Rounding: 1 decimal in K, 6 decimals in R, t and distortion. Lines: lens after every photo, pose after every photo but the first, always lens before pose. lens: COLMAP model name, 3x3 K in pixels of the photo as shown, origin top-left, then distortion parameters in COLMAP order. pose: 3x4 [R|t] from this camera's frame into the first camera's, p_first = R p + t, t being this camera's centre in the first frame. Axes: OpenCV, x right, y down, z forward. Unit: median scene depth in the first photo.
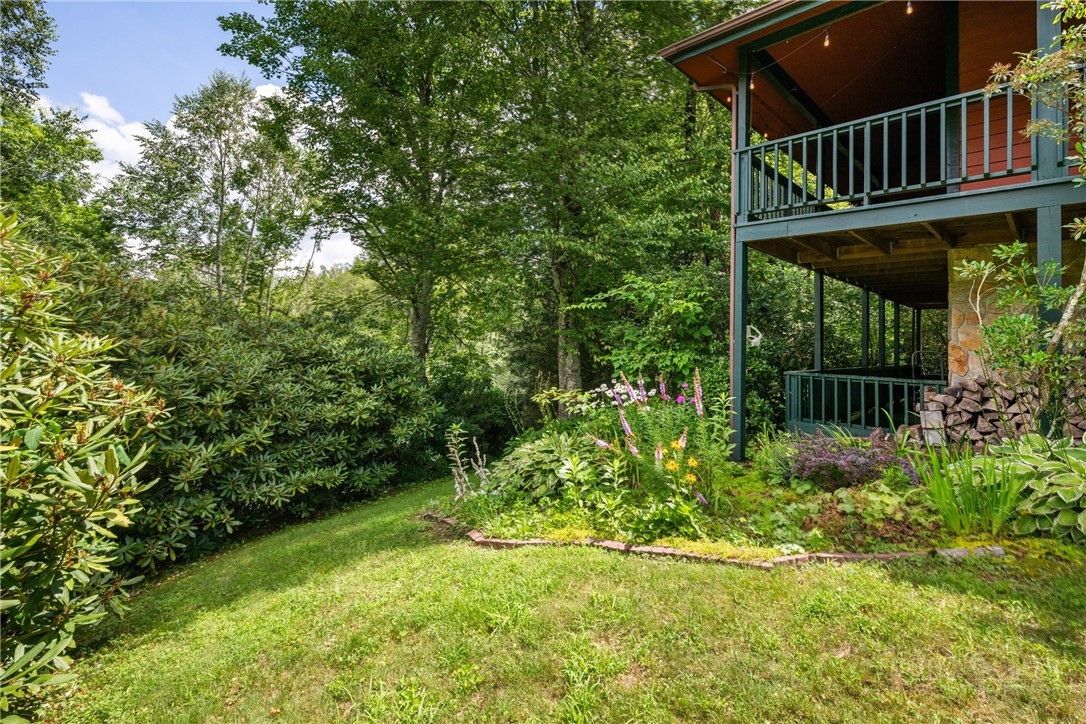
lens RADIAL K [[505.5, 0, 543.4], [0, 505.5, 326.8], [0, 0, 1]] dist [-0.000509, -0.000018]
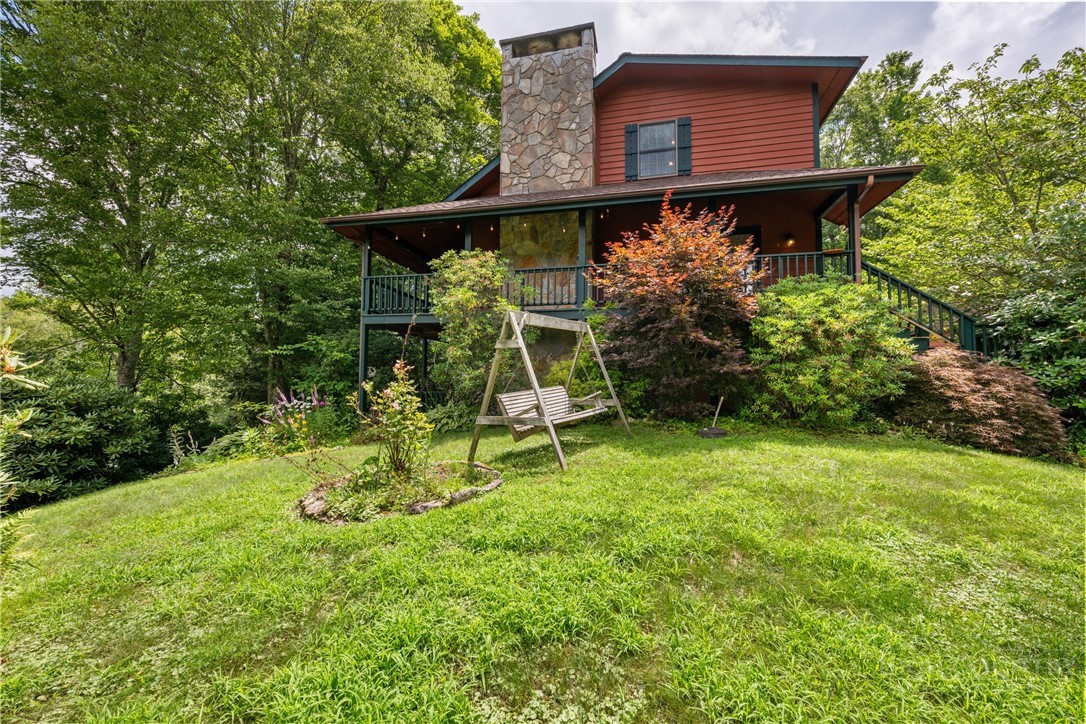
lens RADIAL K [[434.8, 0, 543.0], [0, 434.8, 362.0], [0, 0, 1]] dist [0.001637, 0.000458]
pose [[0.854292, 0.005539, 0.519764, 0.073386], [0.002578, 0.999886, -0.014894, 0.005042], [-0.519787, 0.014063, 0.854180, -0.544160]]
